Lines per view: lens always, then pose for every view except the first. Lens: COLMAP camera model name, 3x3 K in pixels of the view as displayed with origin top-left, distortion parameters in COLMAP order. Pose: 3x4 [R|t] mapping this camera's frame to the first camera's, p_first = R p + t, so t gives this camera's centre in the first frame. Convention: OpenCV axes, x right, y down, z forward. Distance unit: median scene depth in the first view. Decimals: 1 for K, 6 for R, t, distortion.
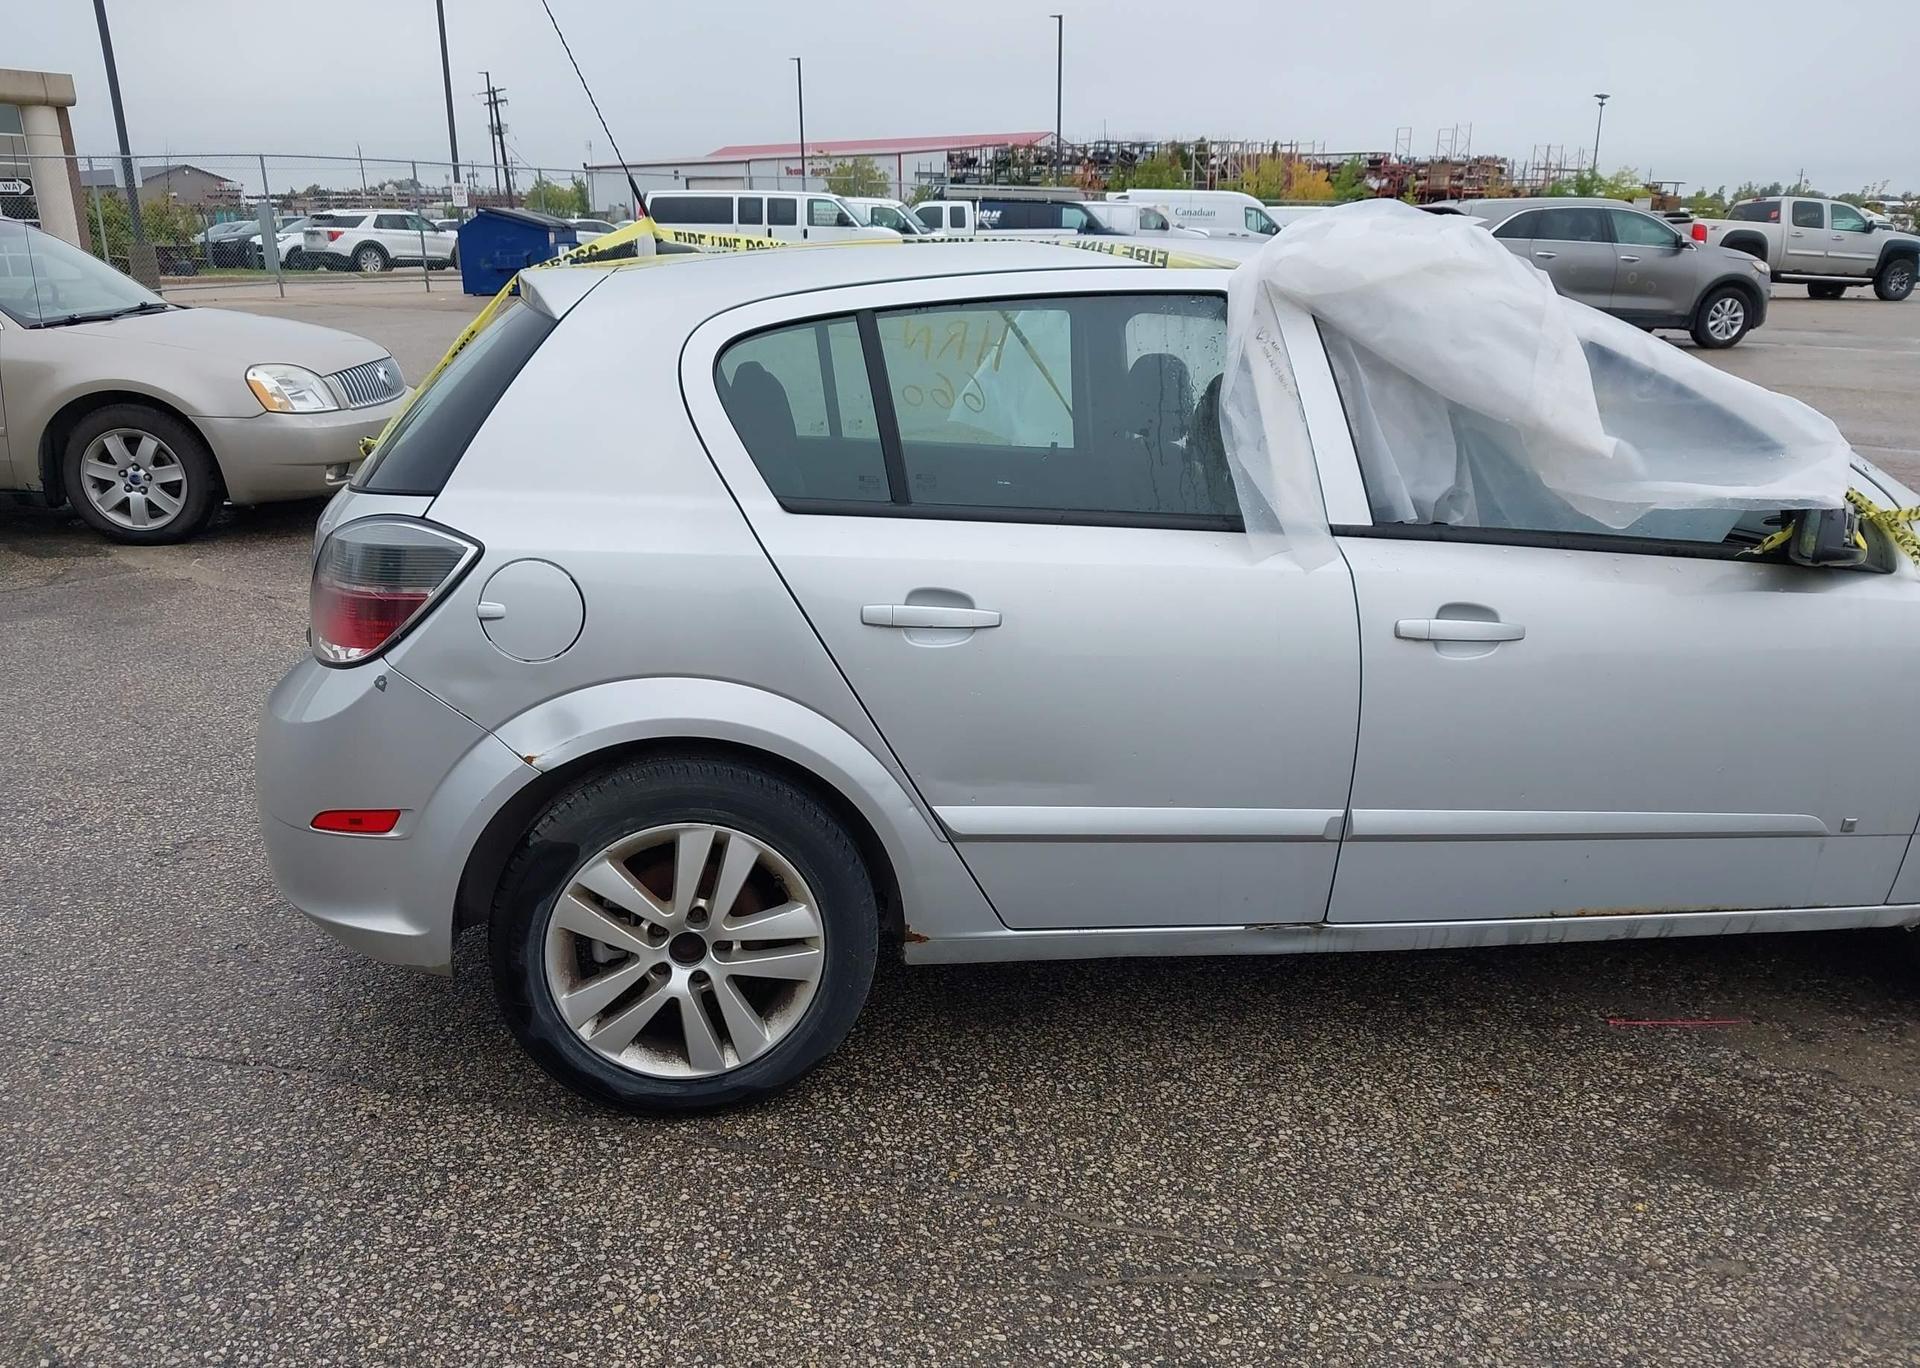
lens RADIAL K [[1542.9, 0, 957.5], [0, 1542.9, 689.3], [0, 0, 1]] dist [0.027314, -0.039171]
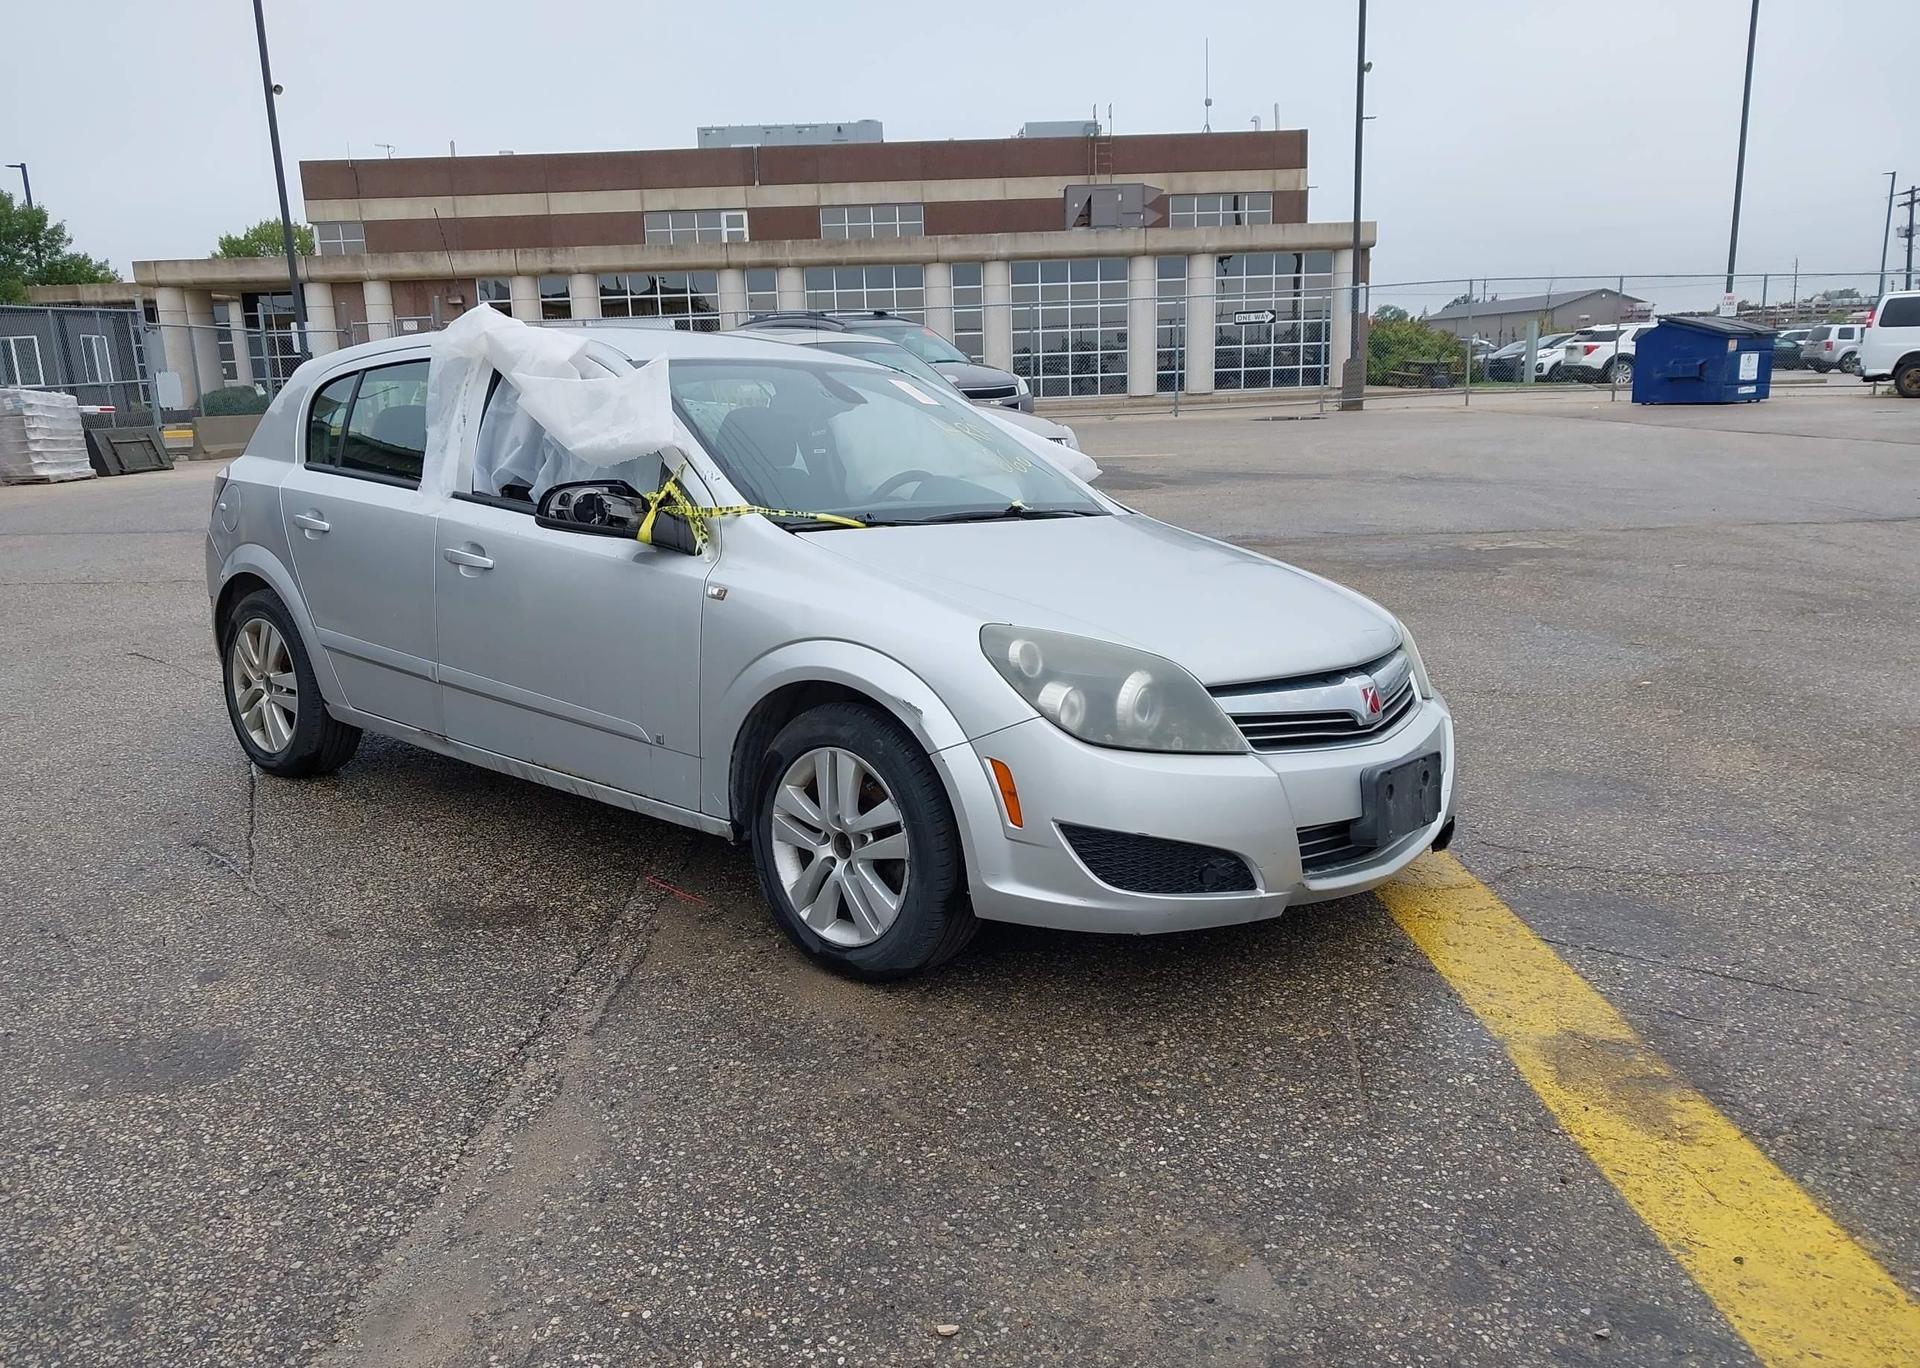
lens RADIAL K [[1542.9, 0, 958.6], [0, 1542.9, 683.6], [0, 0, 1]] dist [0.027314, -0.039171]
pose [[0.654391, 0.135984, -0.743828, 1.224369], [-0.191627, 0.981408, 0.010832, -0.016470], [0.731472, 0.135449, 0.668283, 0.205215]]
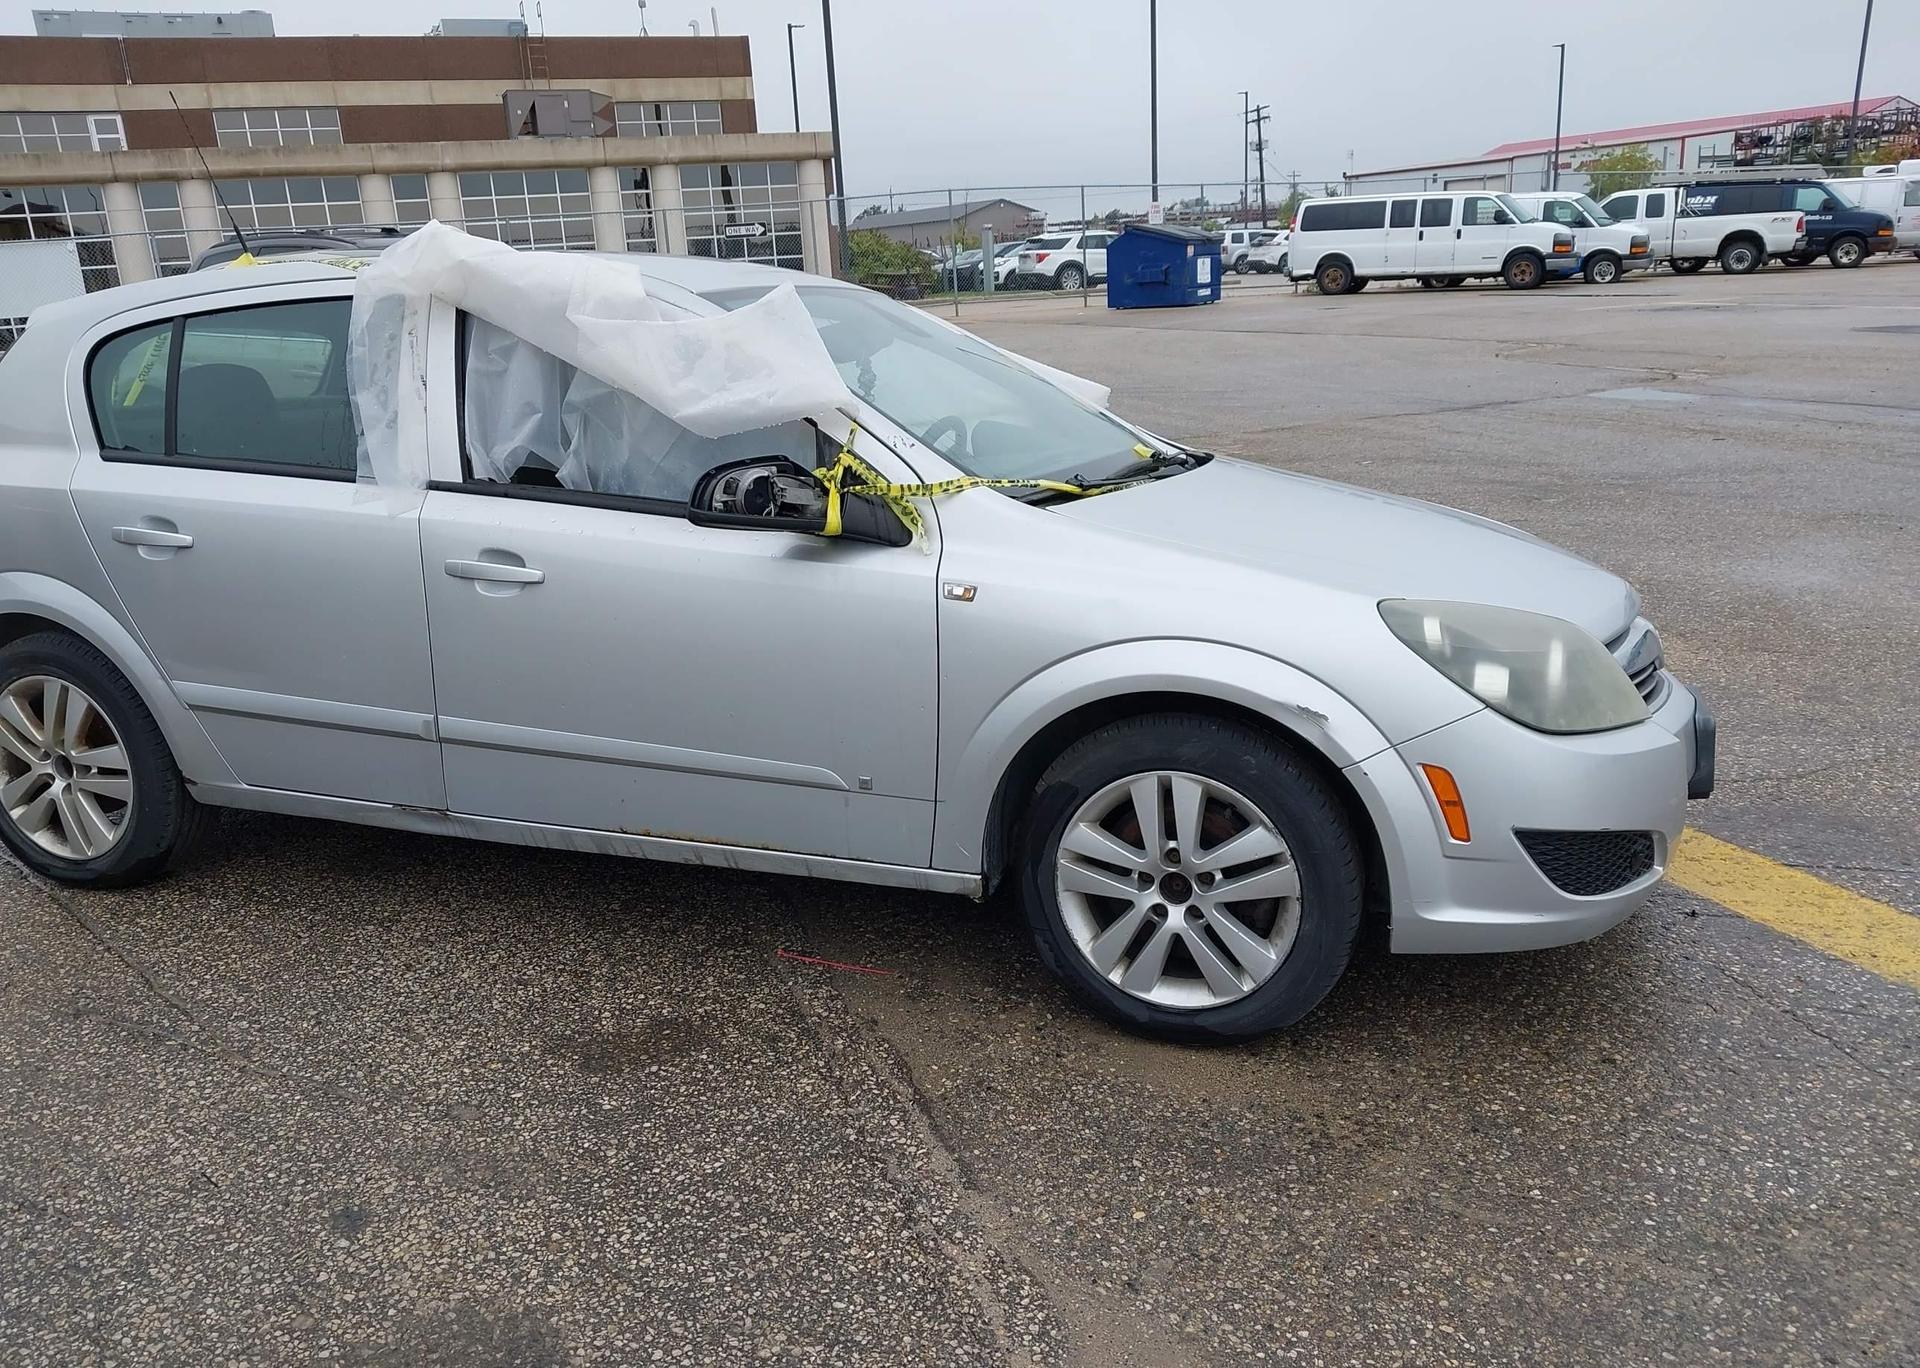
lens RADIAL K [[1542.9, 0, 956.4], [0, 1542.9, 684.3], [0, 0, 1]] dist [0.027314, -0.039171]
pose [[0.881292, 0.083218, -0.465187, 0.783717], [-0.087212, 0.996105, 0.012973, 0.001170], [0.464455, 0.029137, 0.885117, 0.073907]]
